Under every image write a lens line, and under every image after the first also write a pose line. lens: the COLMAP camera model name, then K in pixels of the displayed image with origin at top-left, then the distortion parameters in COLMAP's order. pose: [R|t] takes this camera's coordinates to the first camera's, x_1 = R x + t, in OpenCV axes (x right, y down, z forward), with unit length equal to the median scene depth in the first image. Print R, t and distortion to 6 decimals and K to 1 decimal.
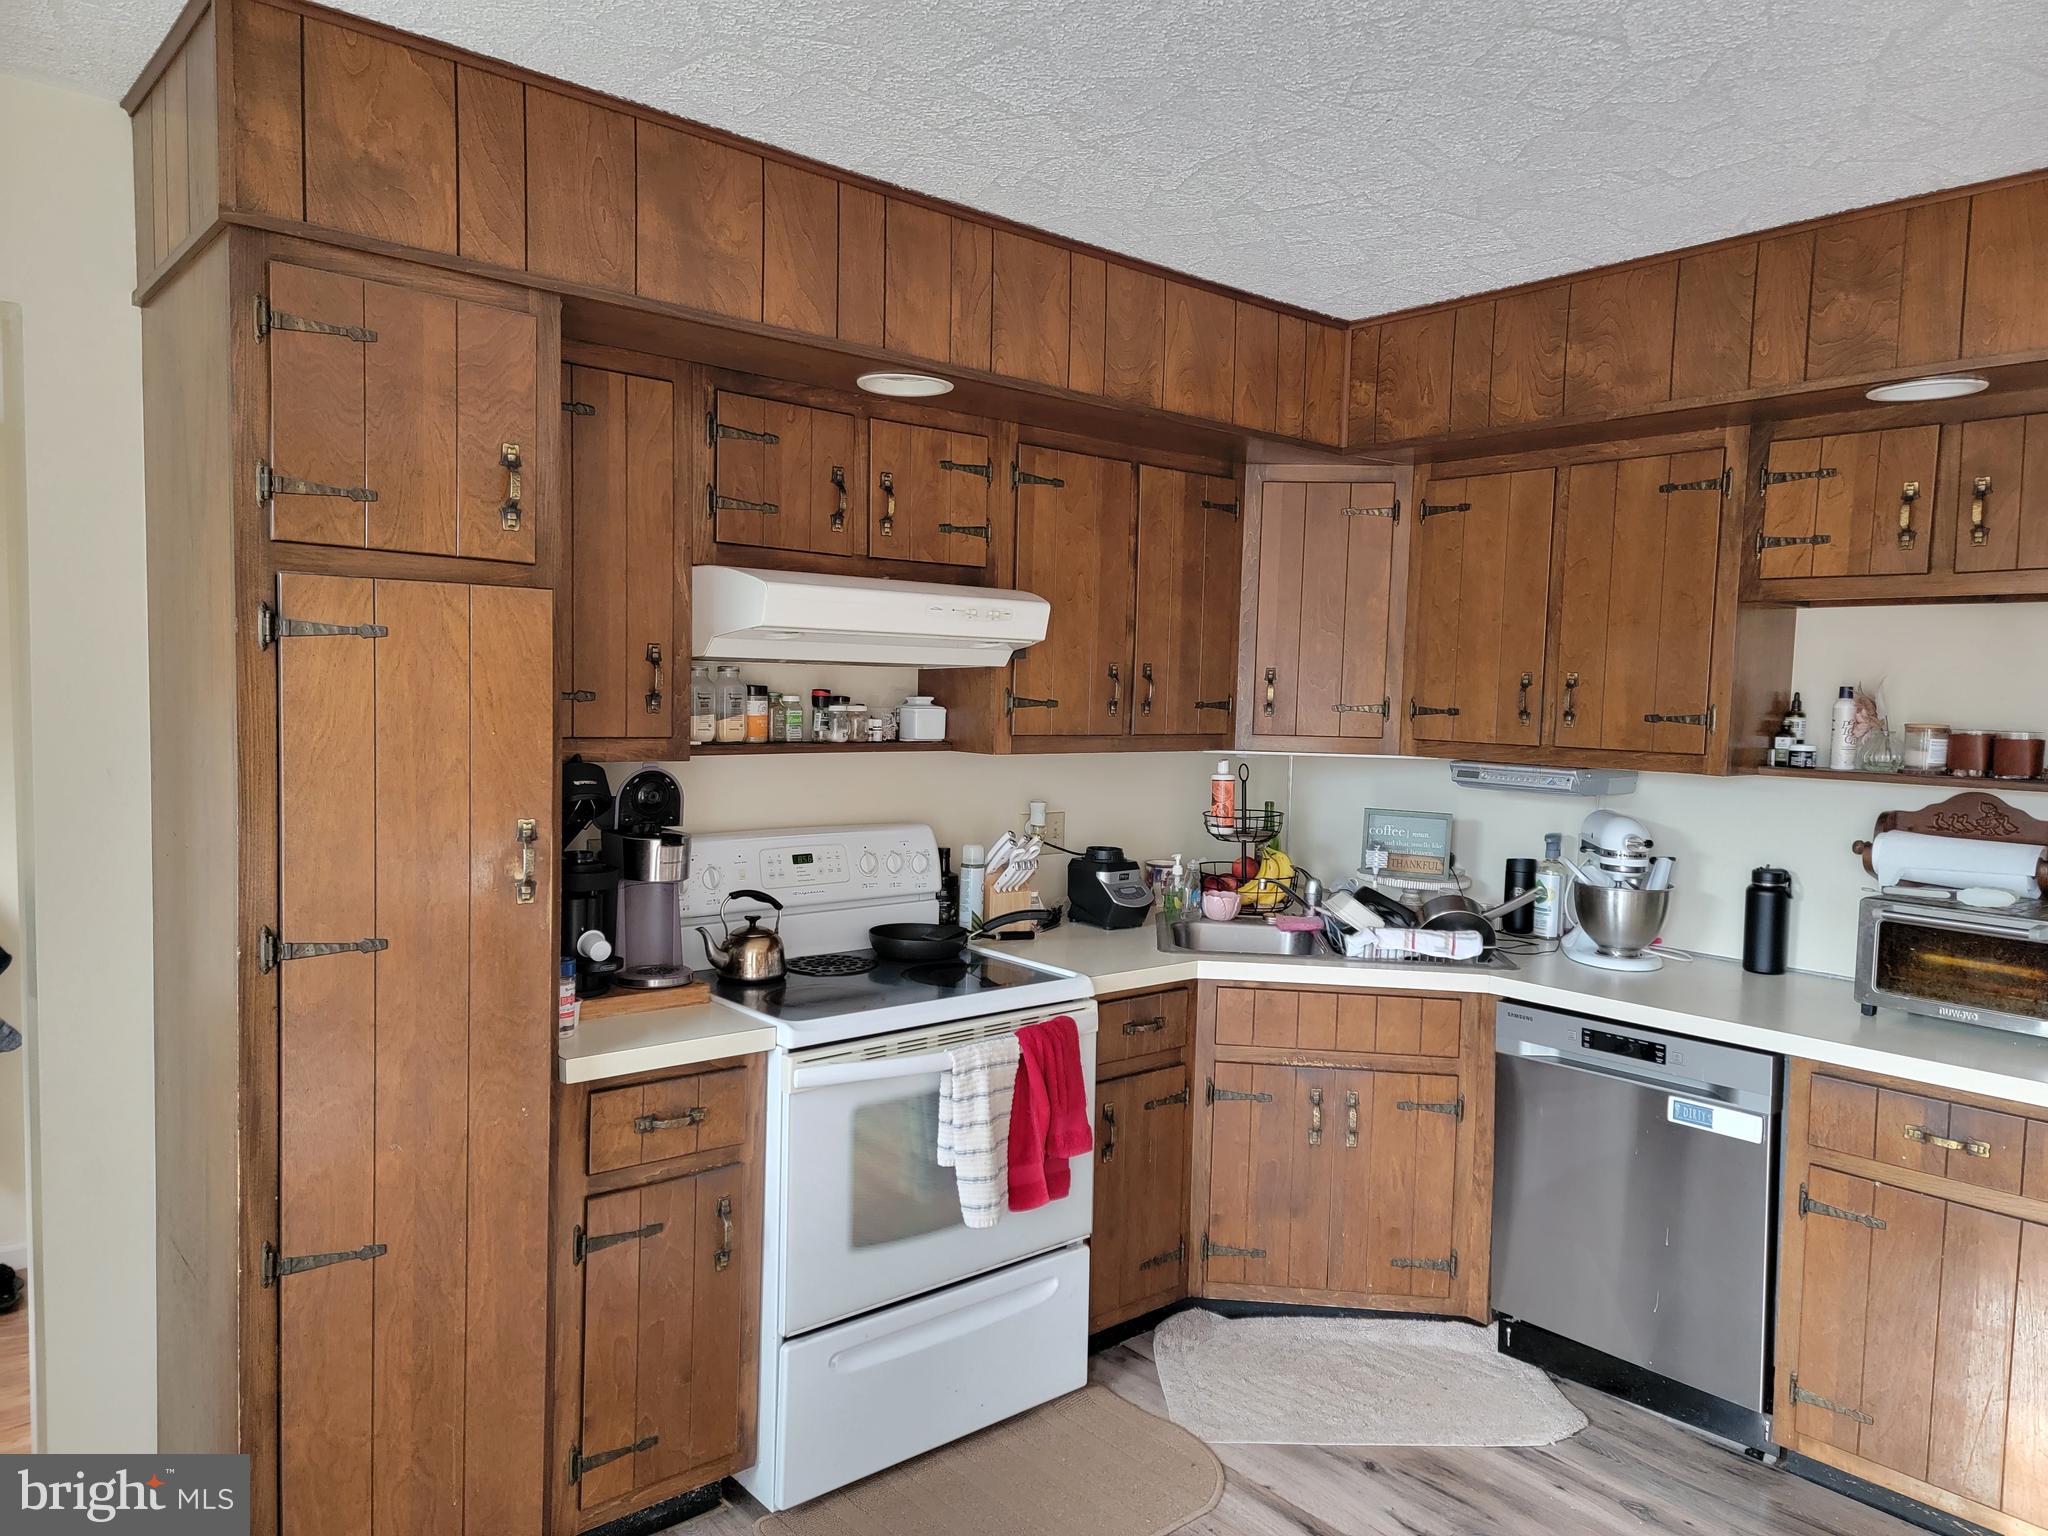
lens RADIAL K [[1407.9, 0, 1040.9], [0, 1407.9, 792.3], [0, 0, 1]] dist [0.090283, -0.074172]
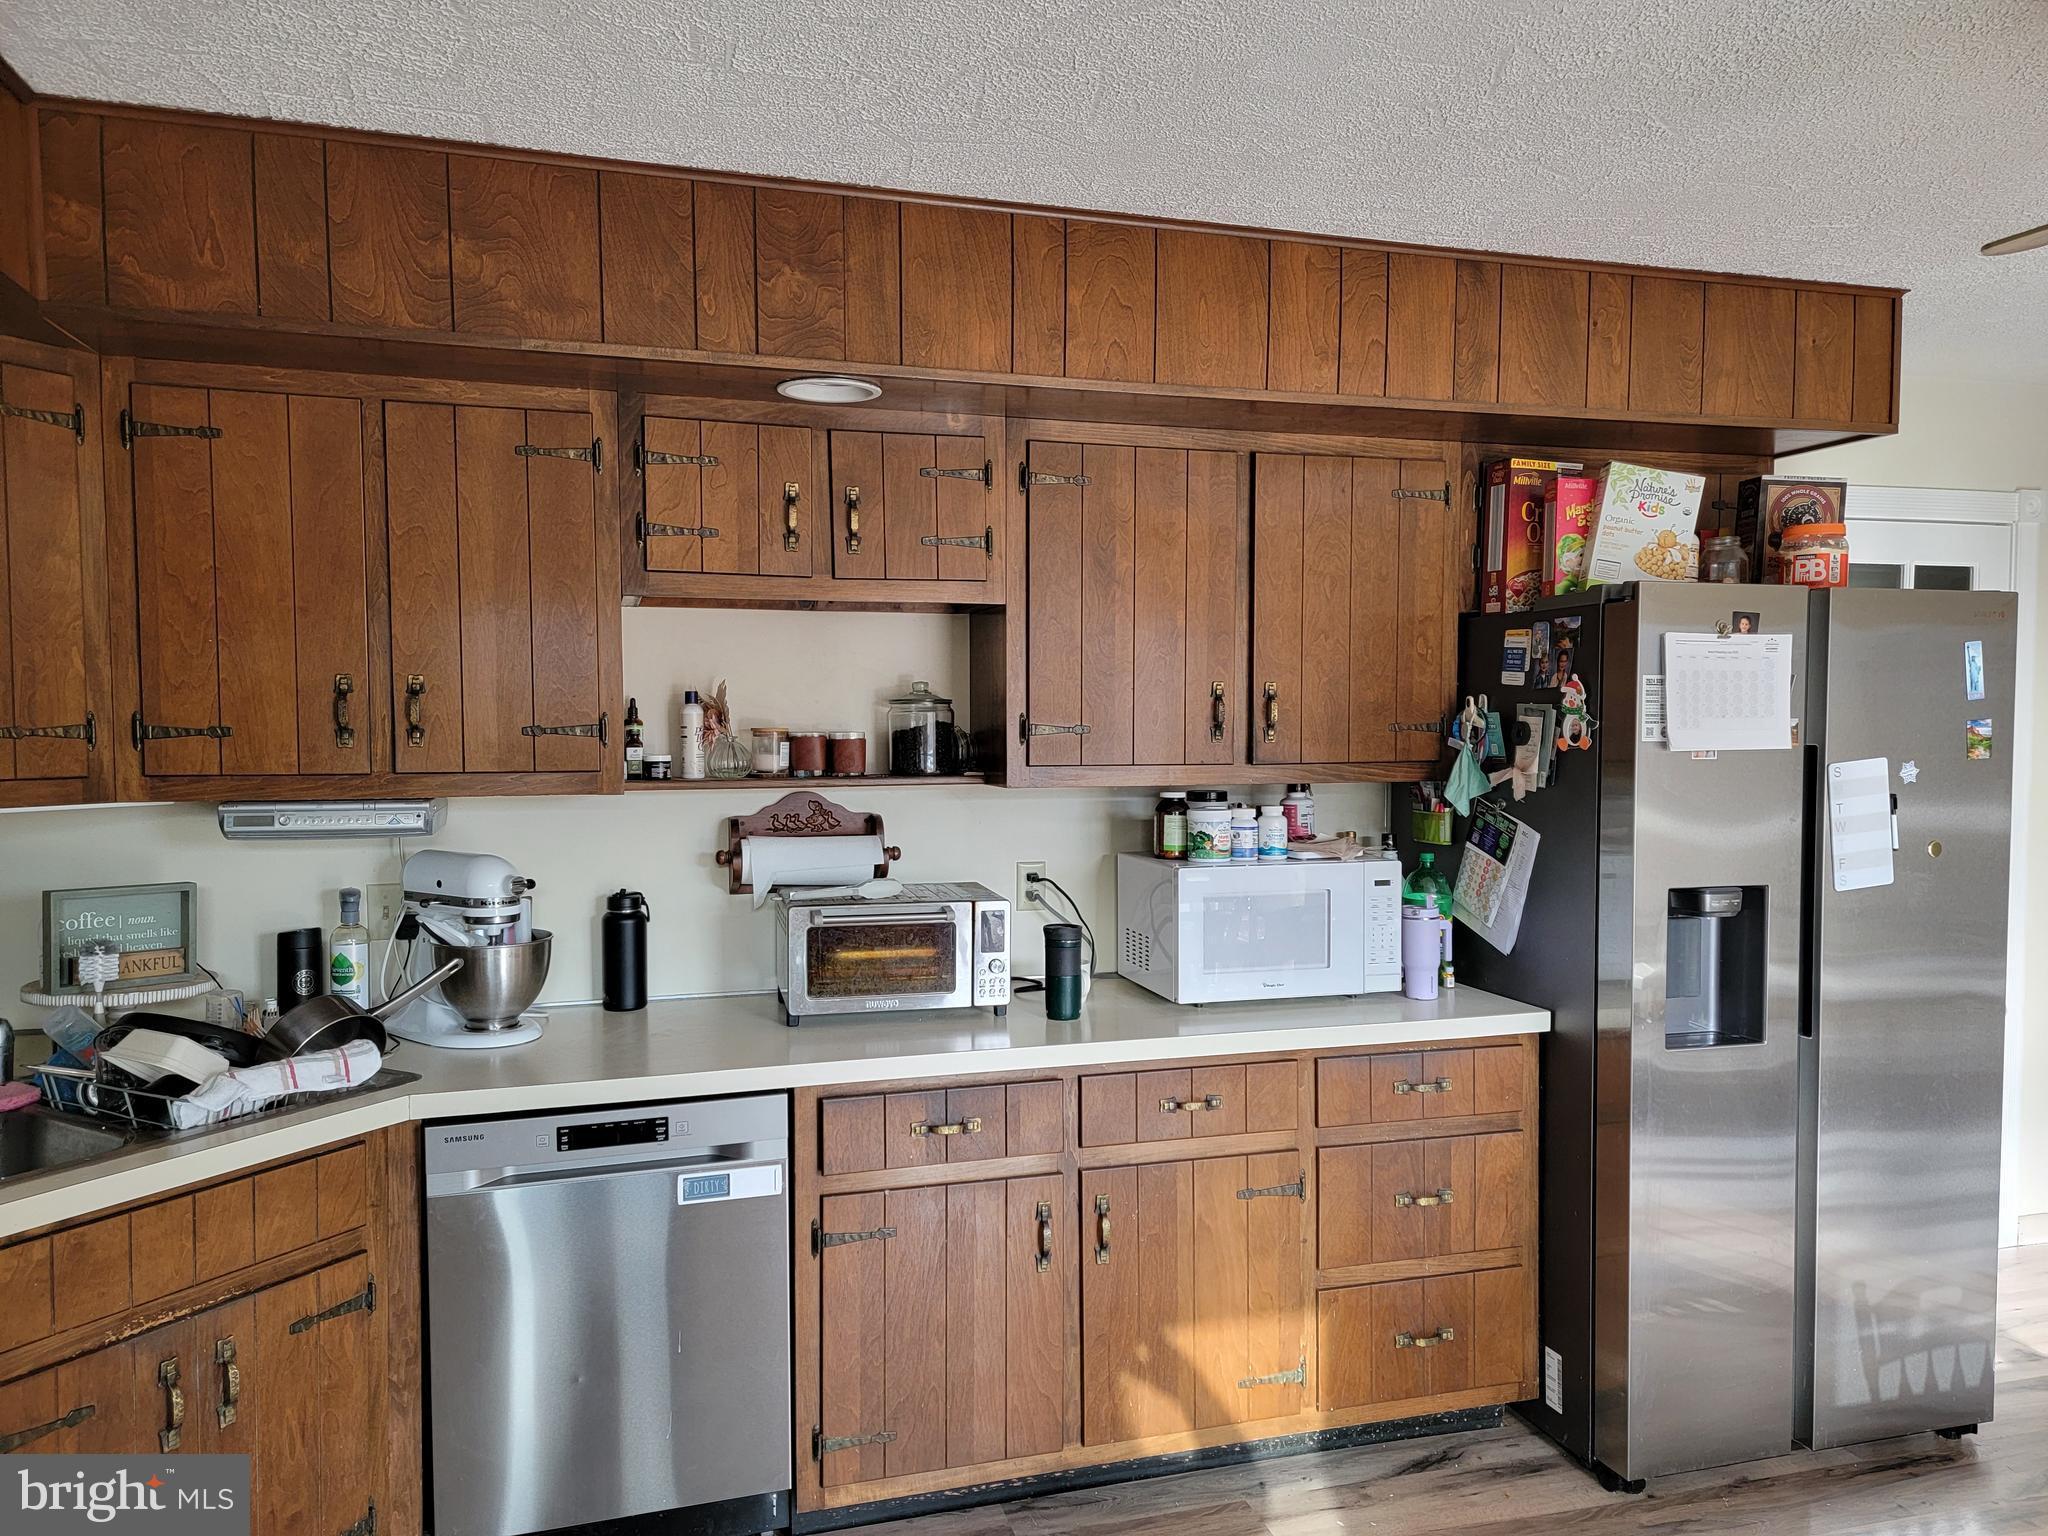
lens RADIAL K [[1407.9, 0, 1040.9], [0, 1407.9, 792.3], [0, 0, 1]] dist [0.090283, -0.074172]
pose [[0.418950, -0.075031, 0.904904, -0.194408], [0.082505, 0.995603, 0.044353, -0.029452], [-0.904253, 0.056078, 0.423298, 0.398331]]
